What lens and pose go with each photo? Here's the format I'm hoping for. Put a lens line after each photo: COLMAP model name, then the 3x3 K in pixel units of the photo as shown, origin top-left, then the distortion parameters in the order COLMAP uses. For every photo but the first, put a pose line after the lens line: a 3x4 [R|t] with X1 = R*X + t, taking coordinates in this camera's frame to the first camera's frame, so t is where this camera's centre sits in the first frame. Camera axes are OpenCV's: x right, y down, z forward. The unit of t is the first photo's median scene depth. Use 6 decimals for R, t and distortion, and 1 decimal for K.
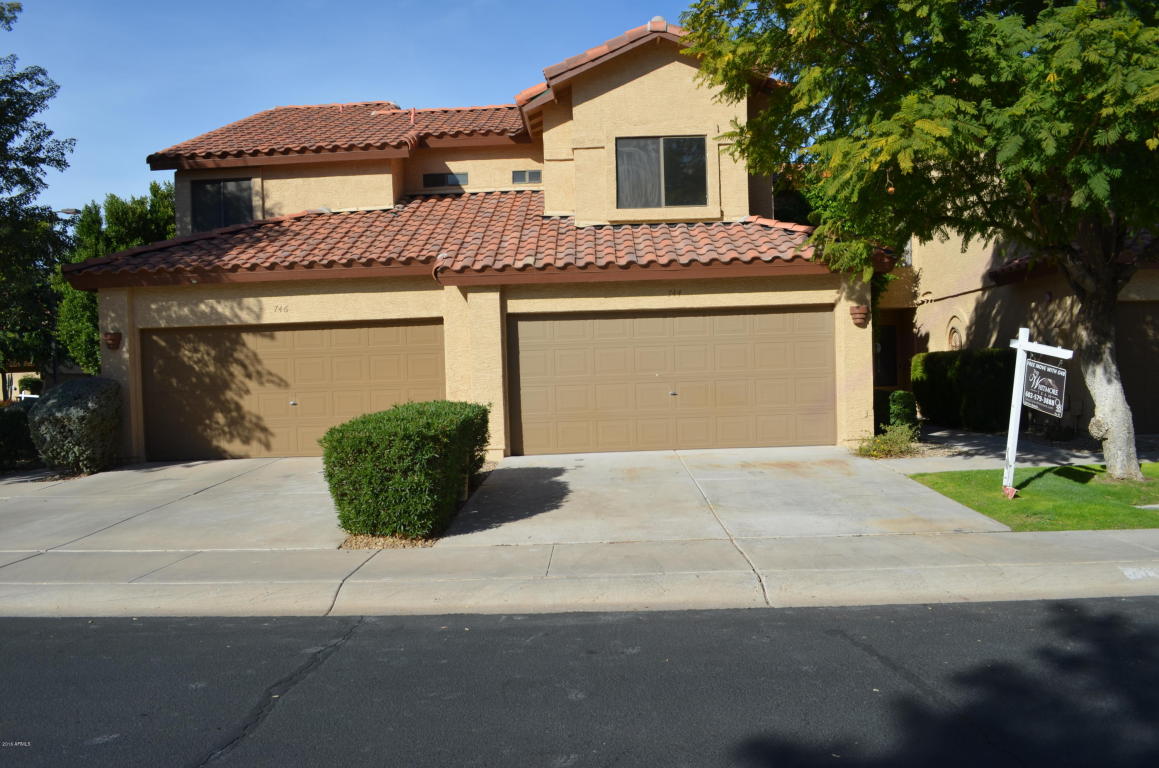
lens RADIAL K [[911.7, 0, 577.7], [0, 911.7, 403.1], [0, 0, 1]] dist [-0.084689, 0.011316]
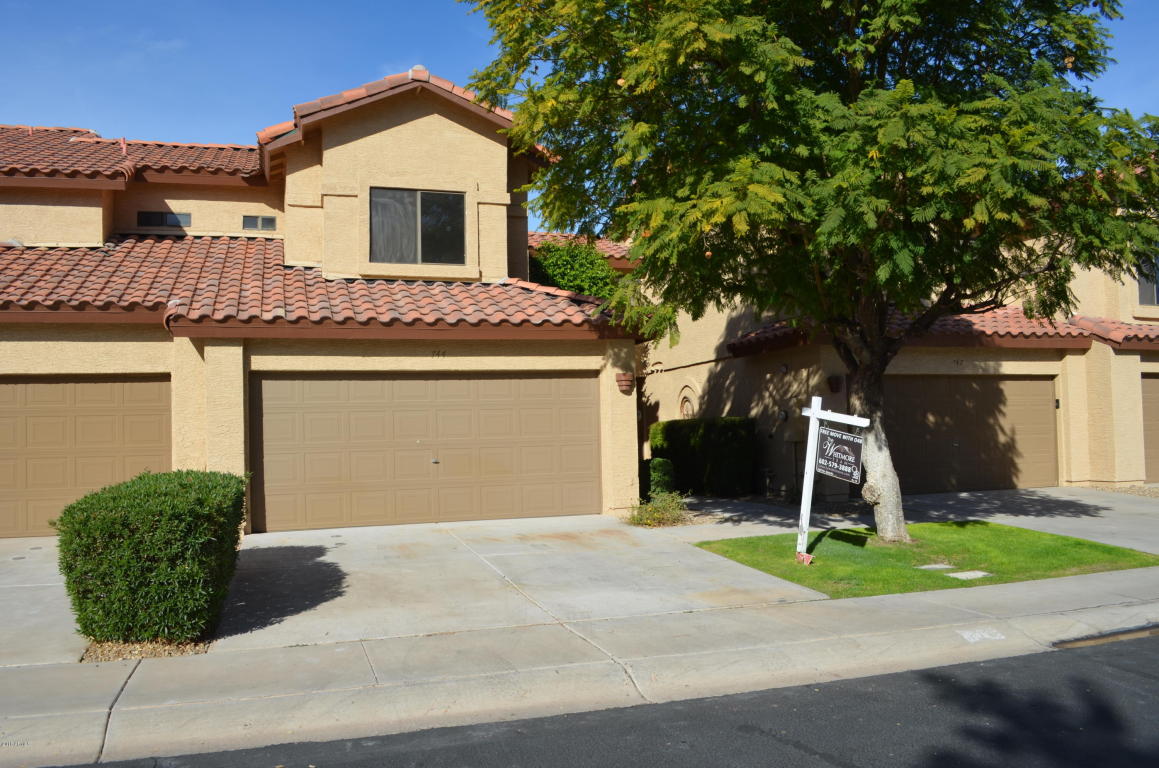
lens RADIAL K [[911.7, 0, 577.7], [0, 911.7, 403.1], [0, 0, 1]] dist [-0.084689, 0.011316]
pose [[0.942592, 0.018447, 0.333436, -0.094316], [0.006119, 0.997352, -0.072473, -0.002664], [-0.333890, 0.070353, 0.939983, 0.101238]]
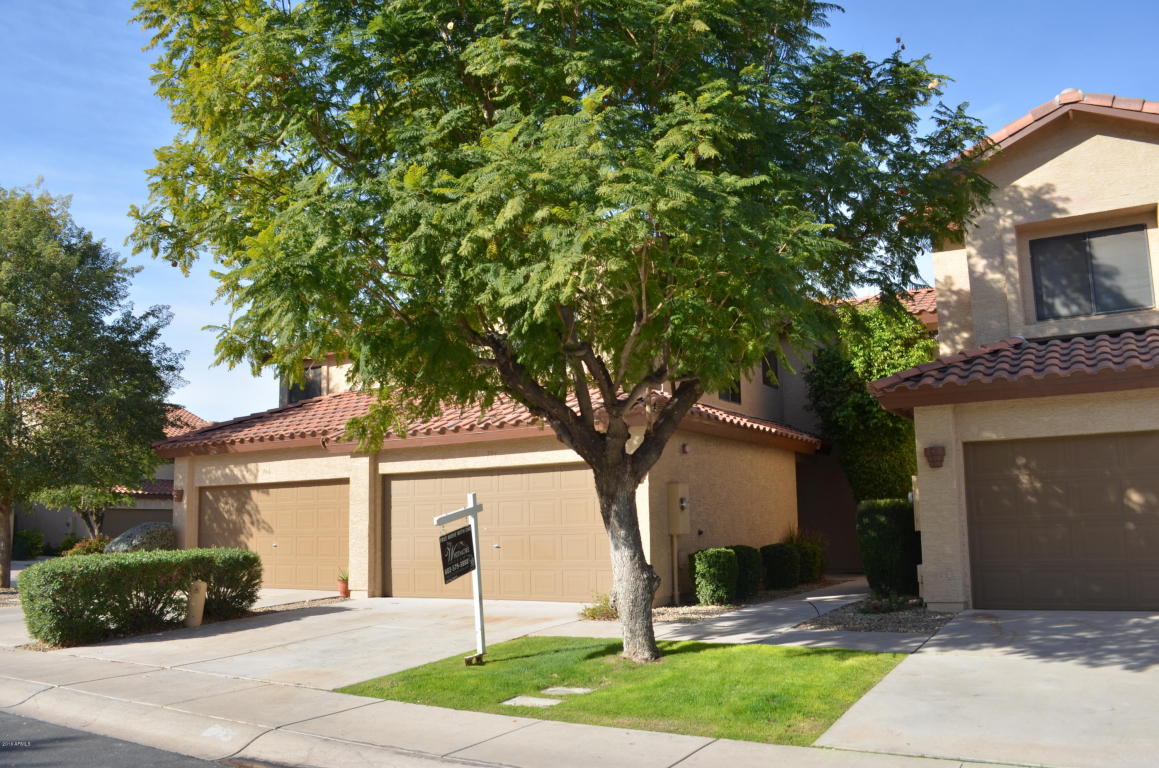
lens RADIAL K [[926.5, 0, 540.1], [0, 926.5, 383.5], [0, 0, 1]] dist [-0.075207, 0.003331]
pose [[0.847014, -0.067651, -0.527248, 1.009778], [-0.022414, 0.986441, -0.162577, -0.032961], [0.531097, 0.149523, 0.834013, 0.123853]]
